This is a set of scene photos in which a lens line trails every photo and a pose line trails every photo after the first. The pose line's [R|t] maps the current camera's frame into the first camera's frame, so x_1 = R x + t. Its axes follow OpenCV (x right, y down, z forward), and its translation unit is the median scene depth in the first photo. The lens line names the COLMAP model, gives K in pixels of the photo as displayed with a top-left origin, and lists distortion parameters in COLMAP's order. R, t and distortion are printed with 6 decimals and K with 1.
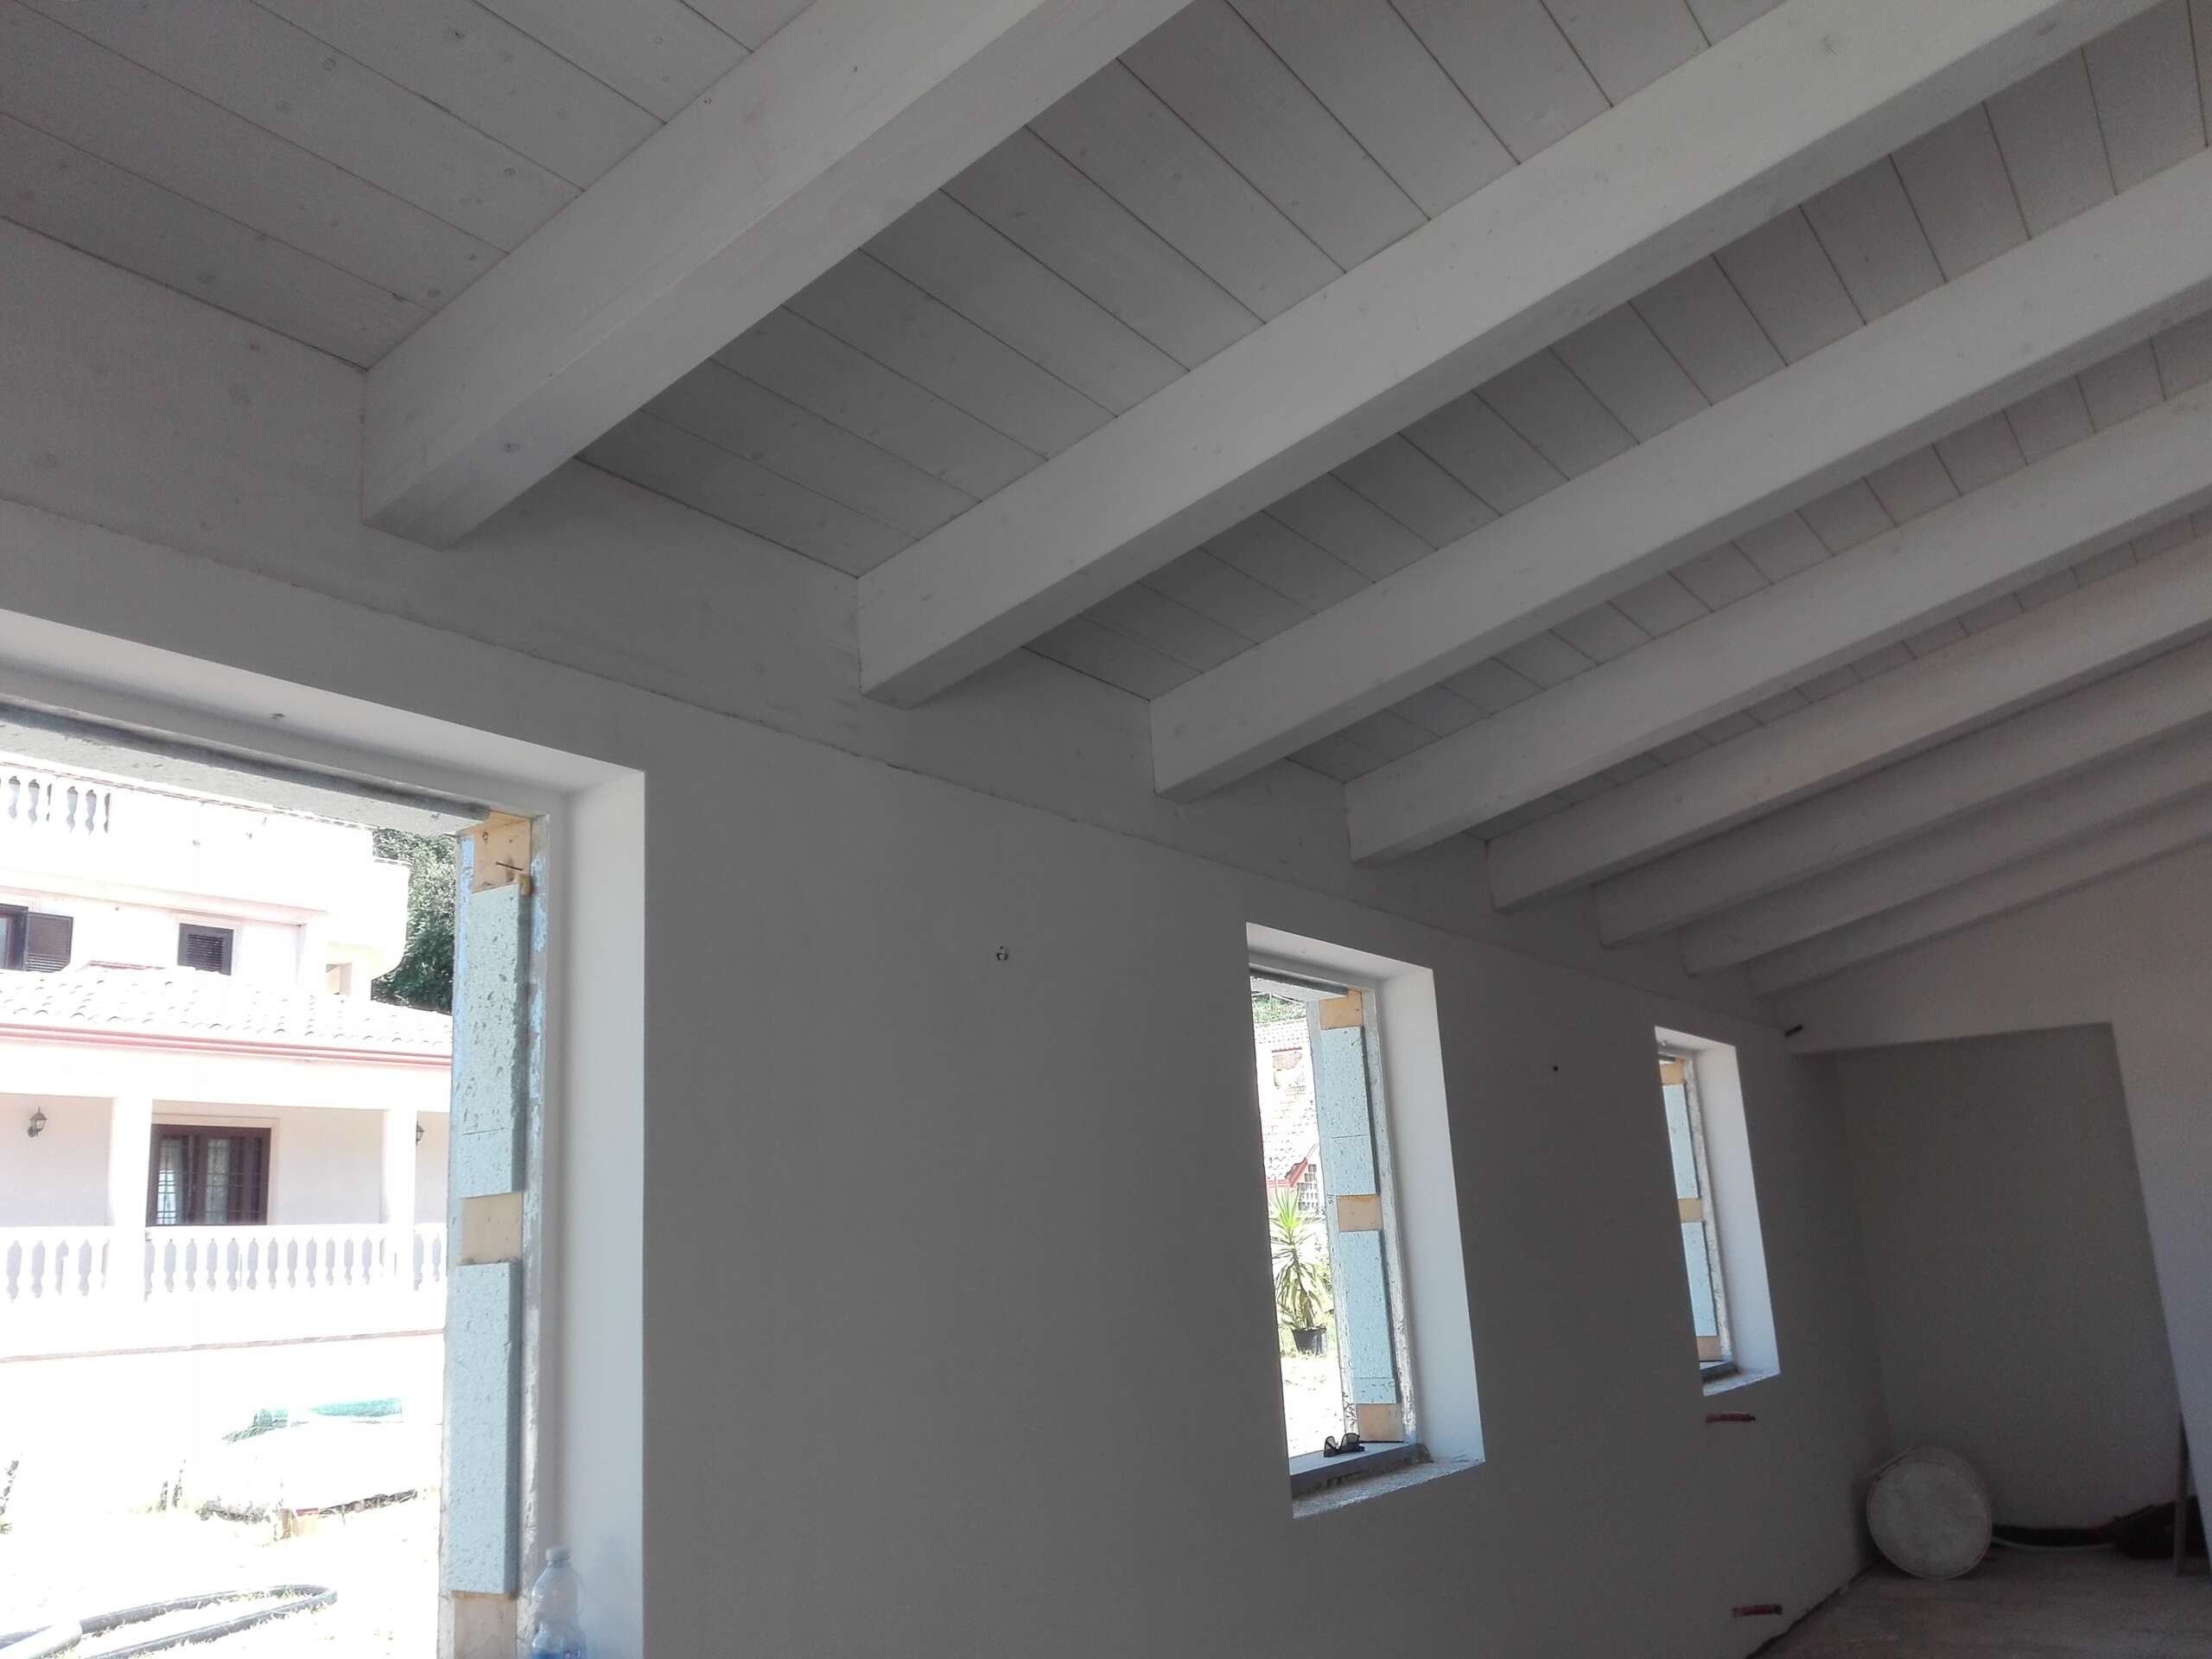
lens RADIAL K [[1833.1, 0, 1117.2], [0, 1833.1, 791.7], [0, 0, 1]] dist [0.018302, -0.070498]
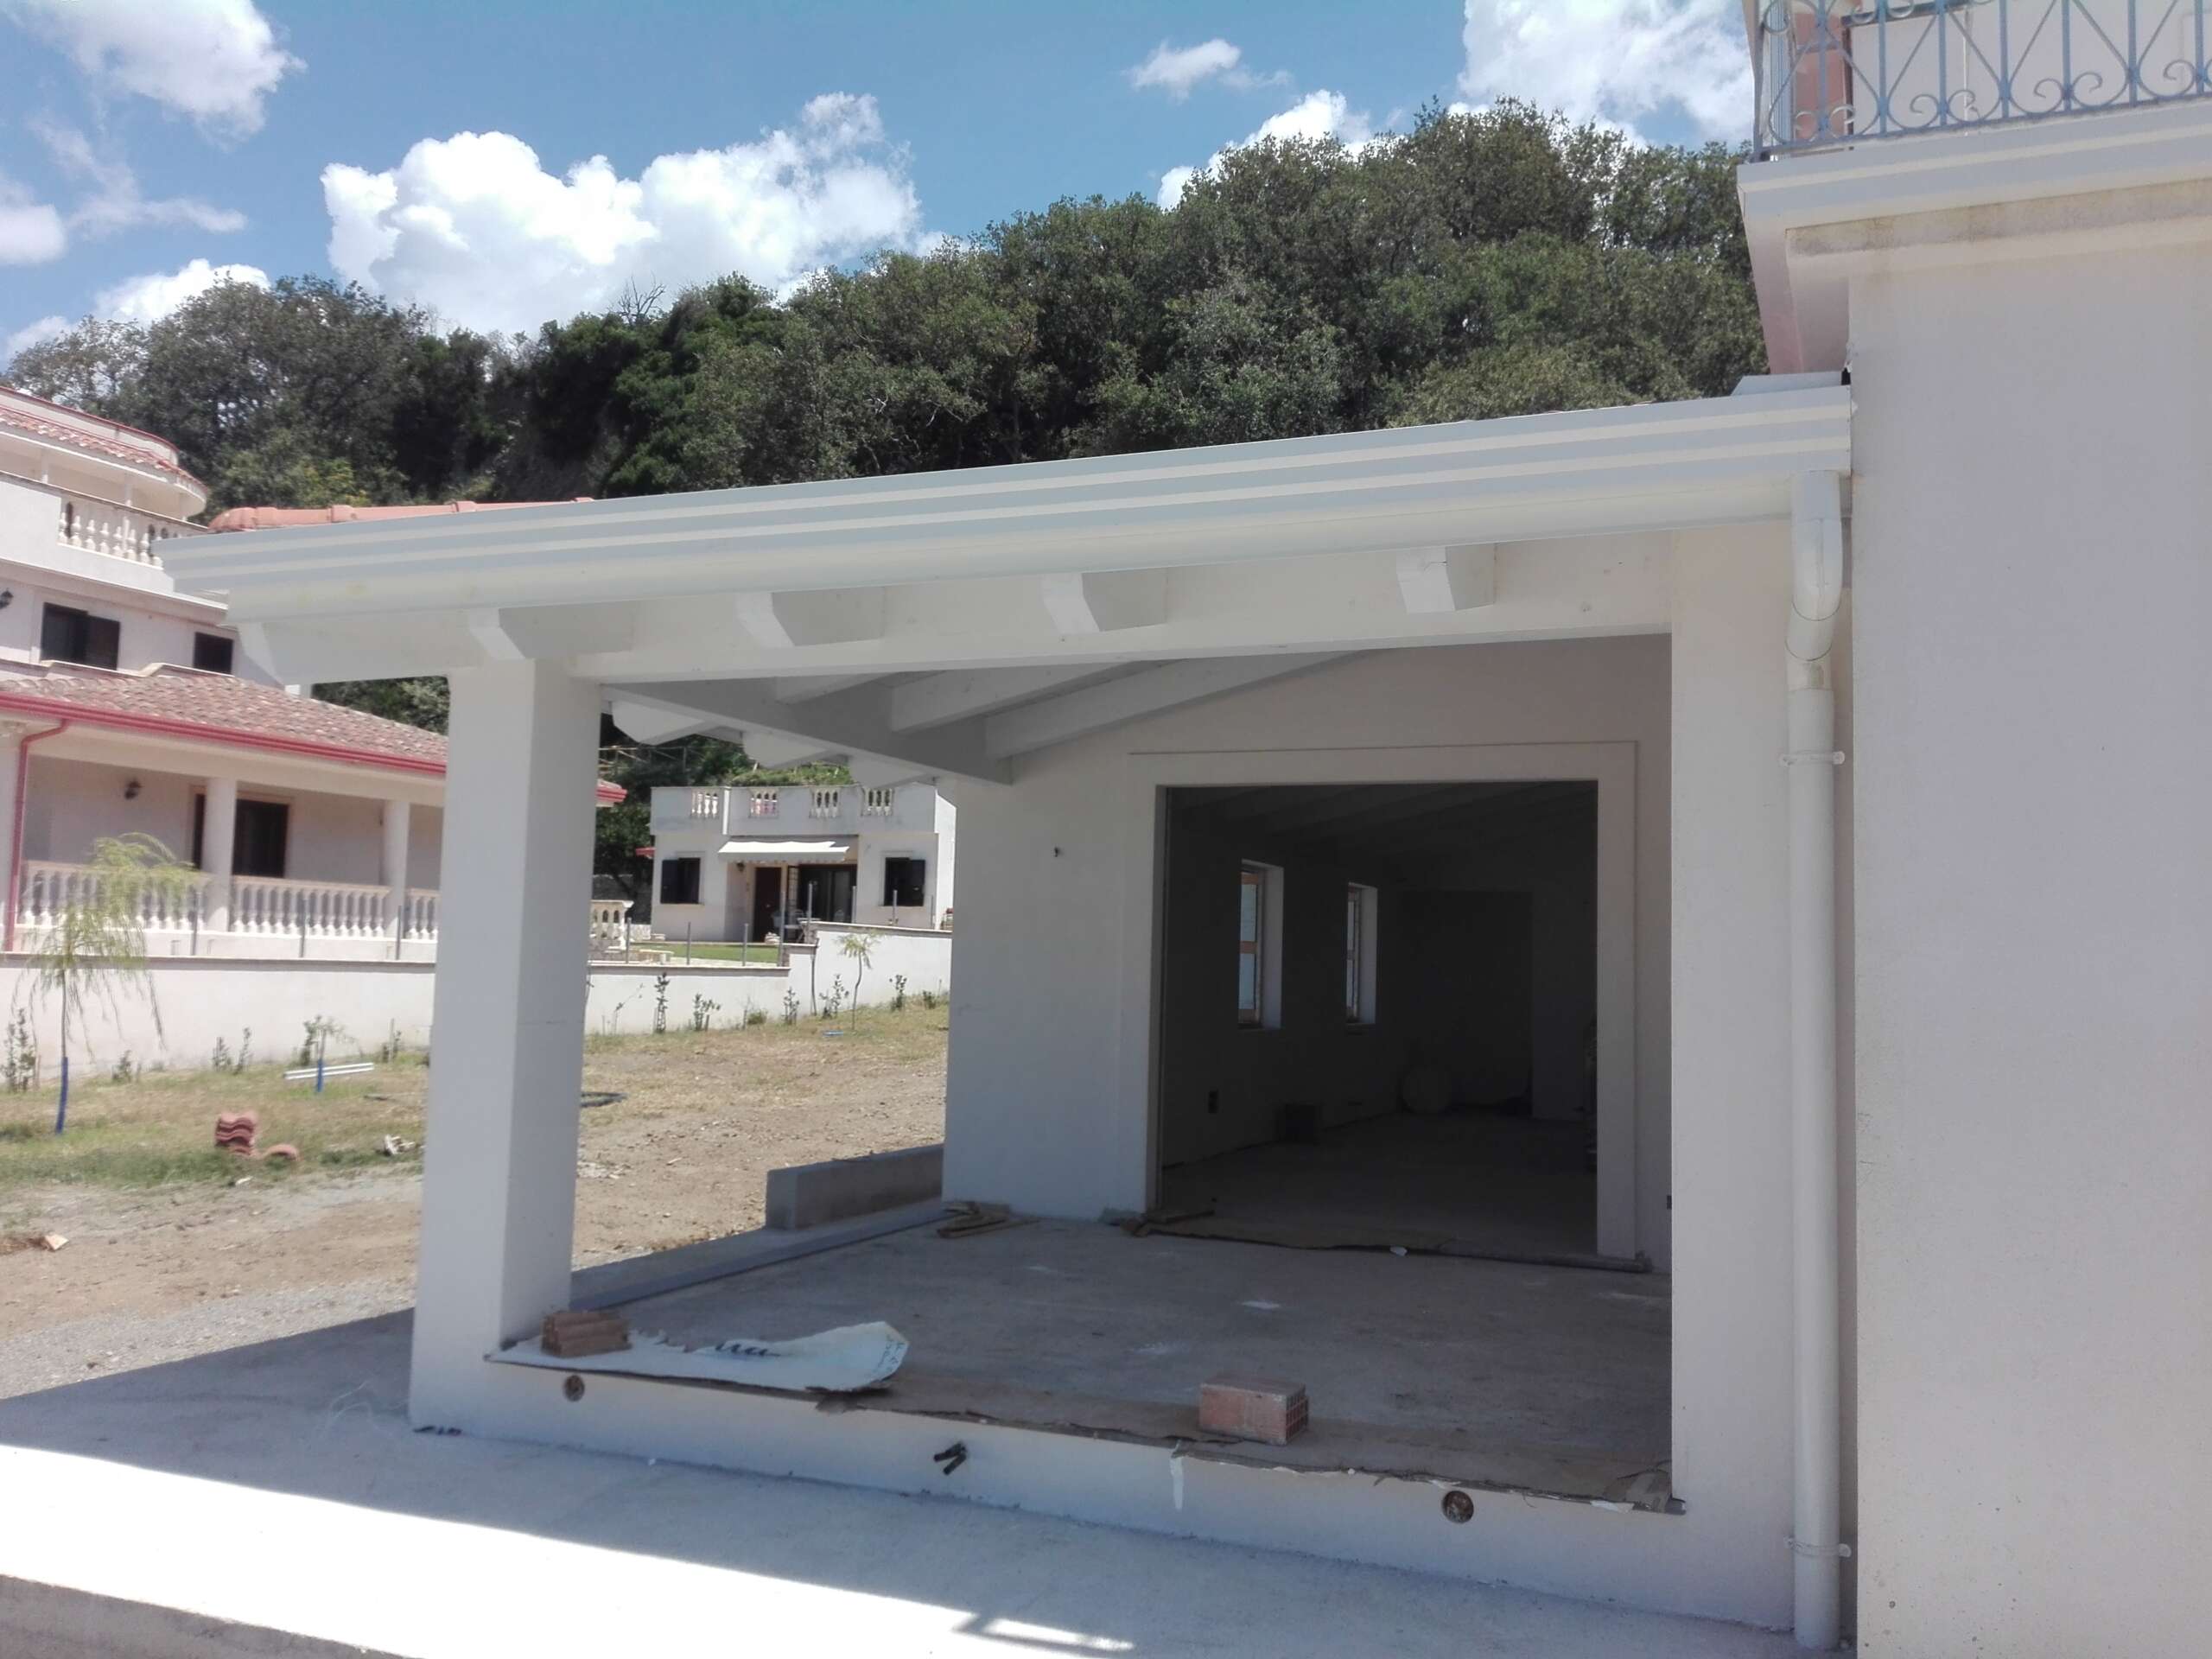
lens RADIAL K [[1820.4, 0, 1106.0], [0, 1820.4, 829.5], [0, 0, 1]] dist [0.012874, -0.048514]
pose [[0.978963, 0.098254, 0.178822, -0.389901], [-0.126838, 0.979554, 0.156162, -0.232617], [-0.159822, -0.175558, 0.971409, -1.085224]]
